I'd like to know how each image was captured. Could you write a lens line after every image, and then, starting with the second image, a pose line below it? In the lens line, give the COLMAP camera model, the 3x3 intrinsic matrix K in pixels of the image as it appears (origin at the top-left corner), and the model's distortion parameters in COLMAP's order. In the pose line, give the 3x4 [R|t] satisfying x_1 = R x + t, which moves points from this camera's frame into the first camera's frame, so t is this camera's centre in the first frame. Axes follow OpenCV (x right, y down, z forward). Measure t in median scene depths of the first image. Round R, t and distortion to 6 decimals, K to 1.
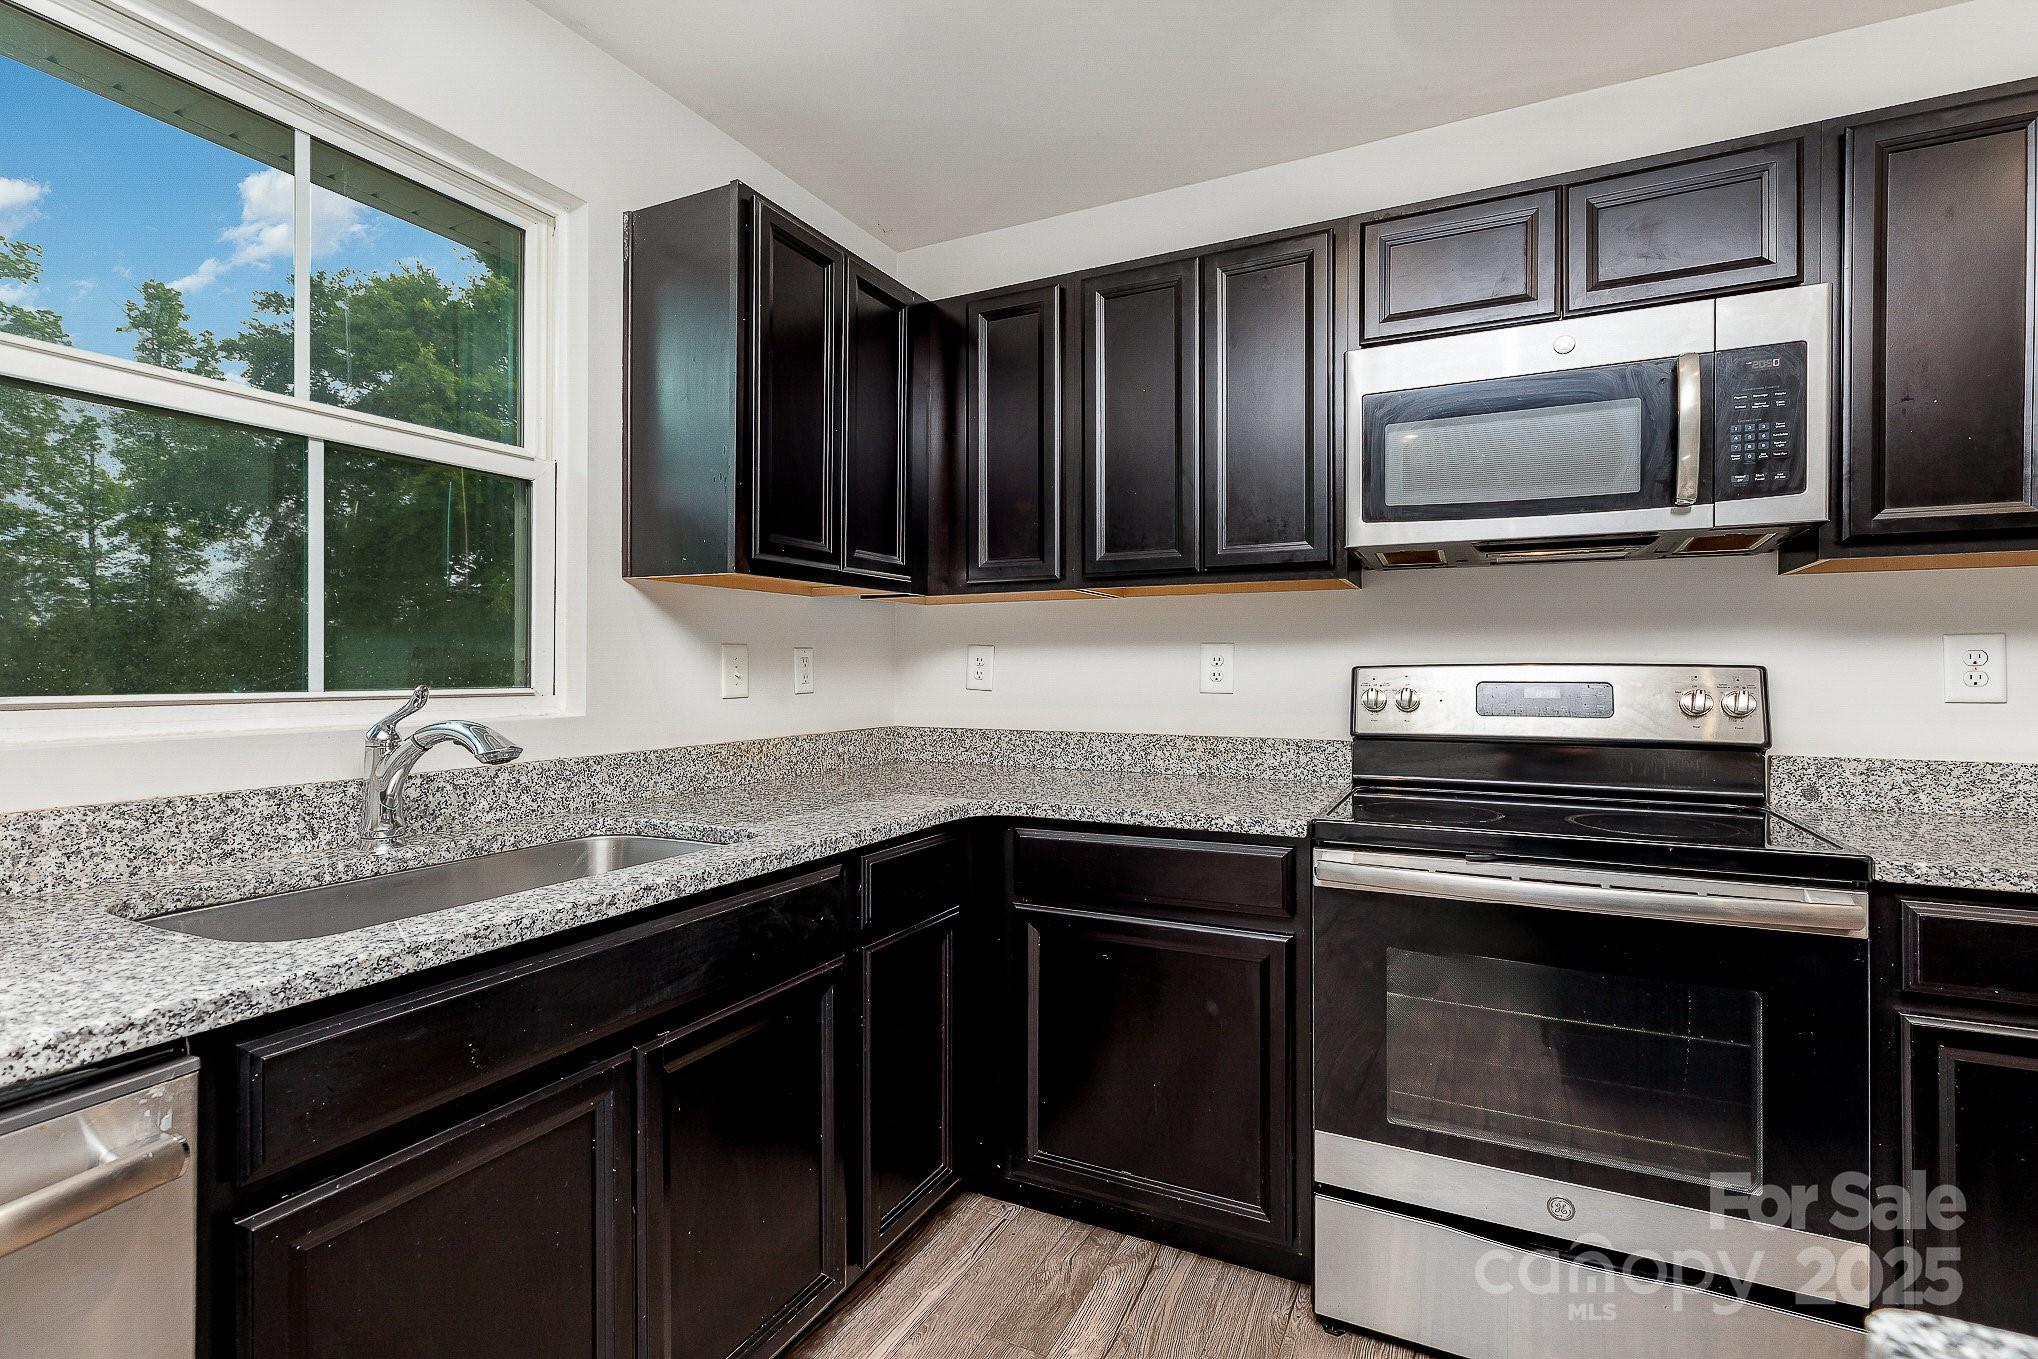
lens RADIAL K [[940.4, 0, 1010.8], [0, 940.4, 661.6], [0, 0, 1]] dist [-0.000686, -0.000315]
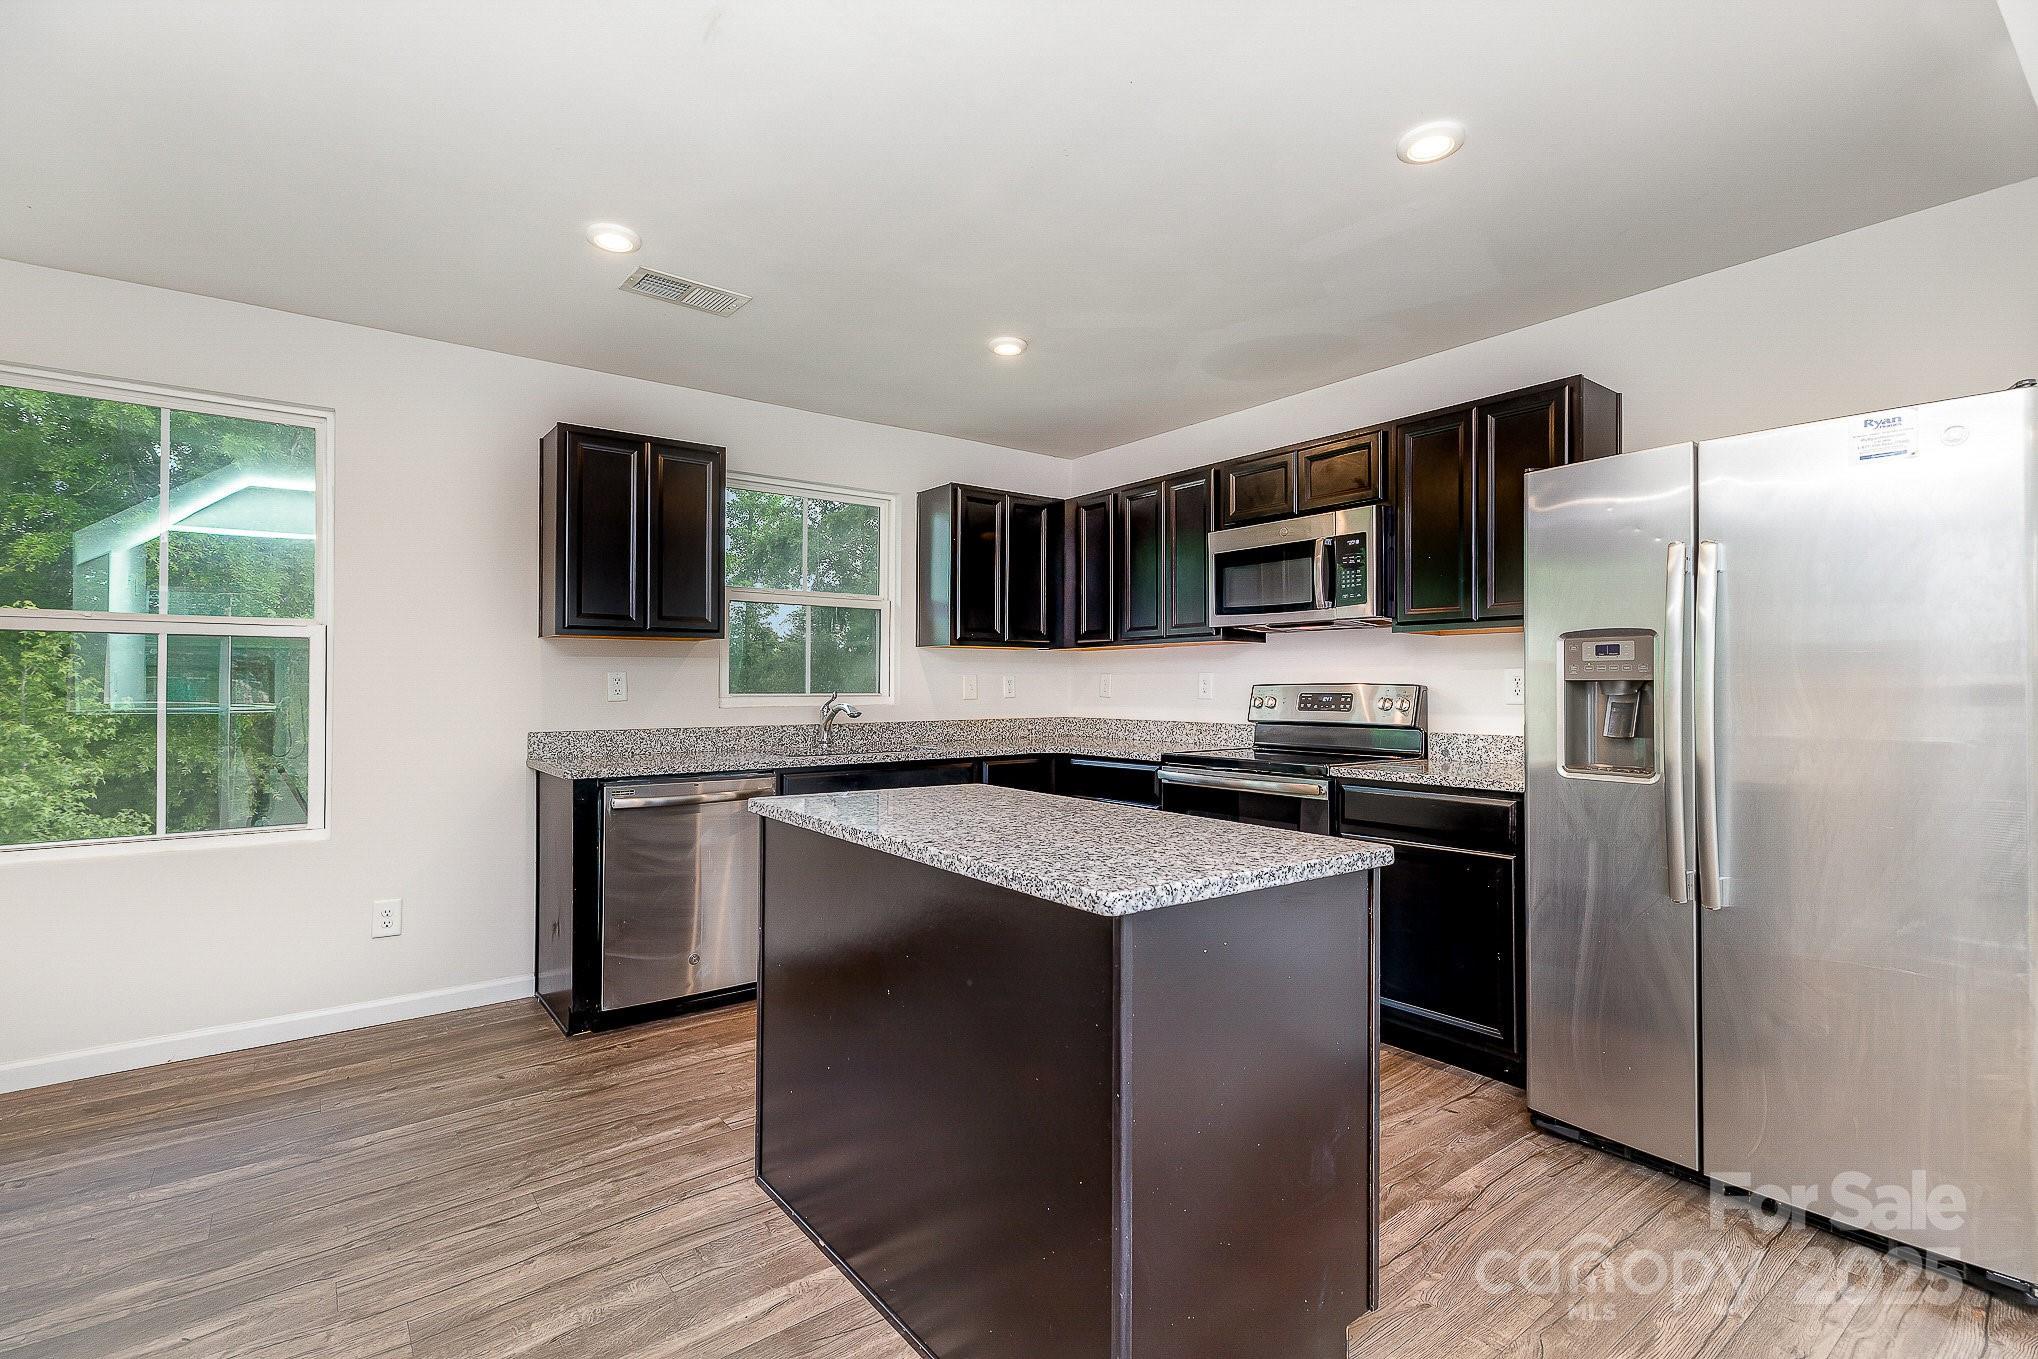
lens RADIAL K [[925.7, 0, 1000.8], [0, 925.7, 676.5], [0, 0, 1]] dist [-0.004491, -0.001186]
pose [[0.891139, -0.004035, -0.453713, 0.876849], [0.002769, 0.999990, -0.003454, -0.007786], [0.453723, 0.001822, 0.891141, -1.026069]]
